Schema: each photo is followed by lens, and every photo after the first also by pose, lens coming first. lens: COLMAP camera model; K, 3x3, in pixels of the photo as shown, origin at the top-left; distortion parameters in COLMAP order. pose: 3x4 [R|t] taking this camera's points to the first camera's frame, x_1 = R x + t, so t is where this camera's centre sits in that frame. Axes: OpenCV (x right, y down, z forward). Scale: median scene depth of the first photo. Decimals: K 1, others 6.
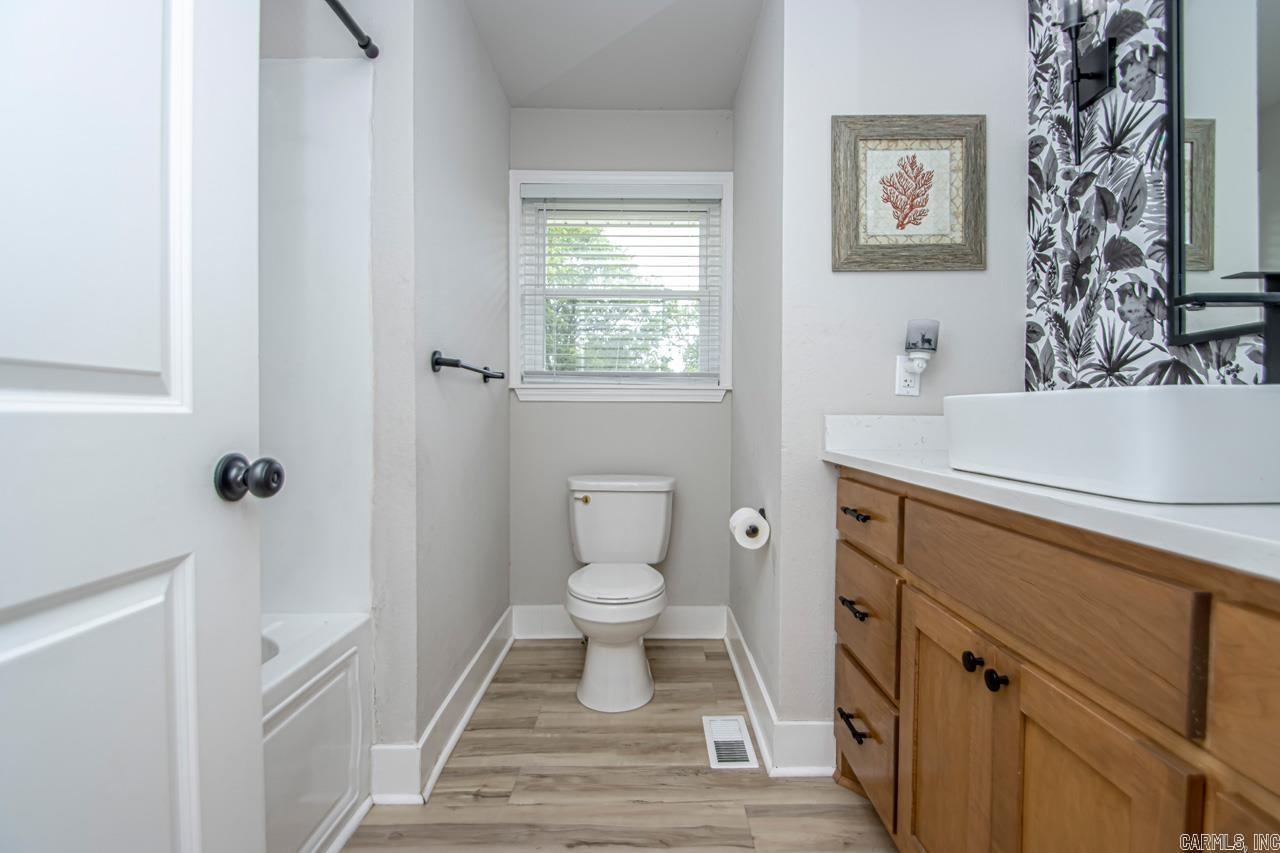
lens RADIAL K [[603.4, 0, 645.9], [0, 603.4, 418.6], [0, 0, 1]] dist [0.014915, -0.019242]
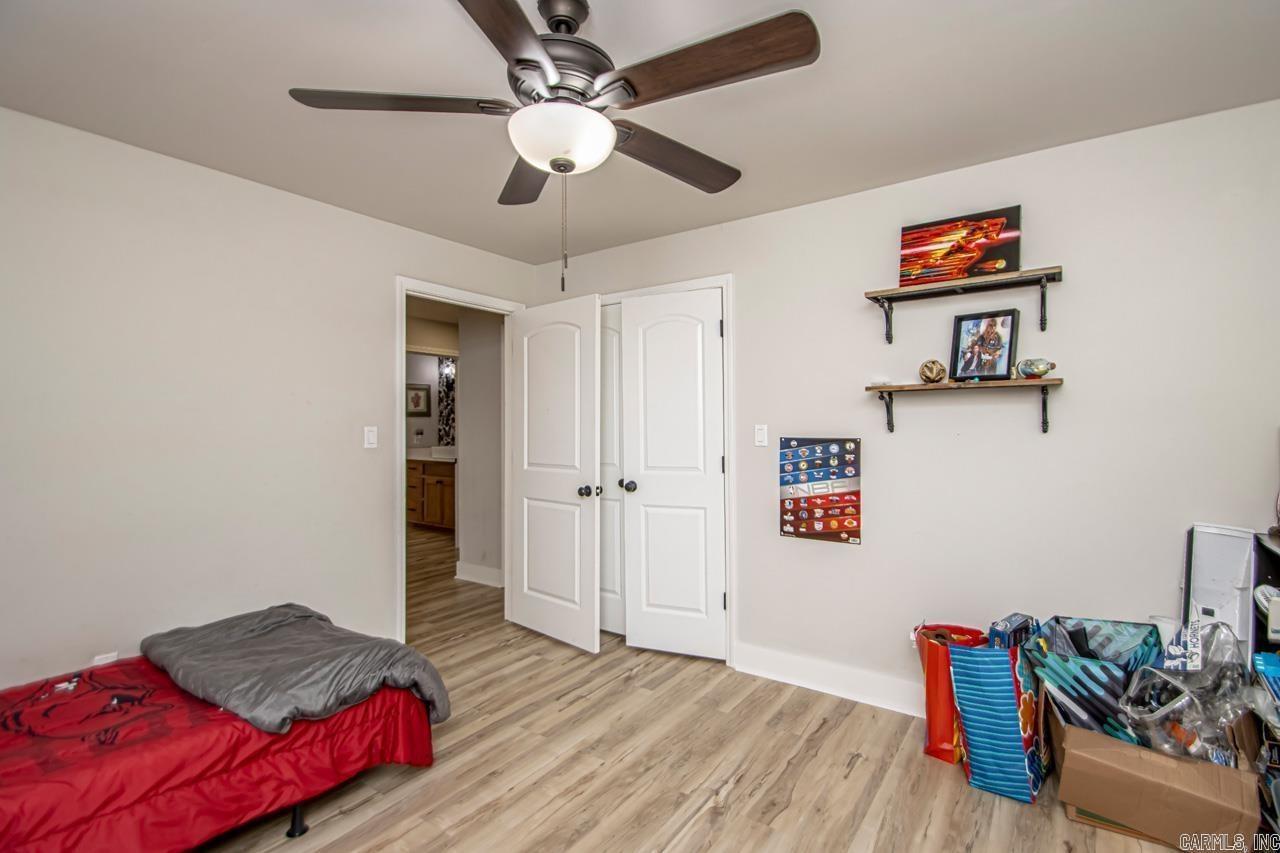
lens RADIAL K [[603.4, 0, 645.9], [0, 603.4, 418.6], [0, 0, 1]] dist [0.014915, -0.019242]
pose [[0.570293, -0.000605, 0.821441, -2.486862], [0.009951, 0.999931, -0.006172, -0.193053], [-0.821381, 0.011694, 0.570260, -3.243166]]
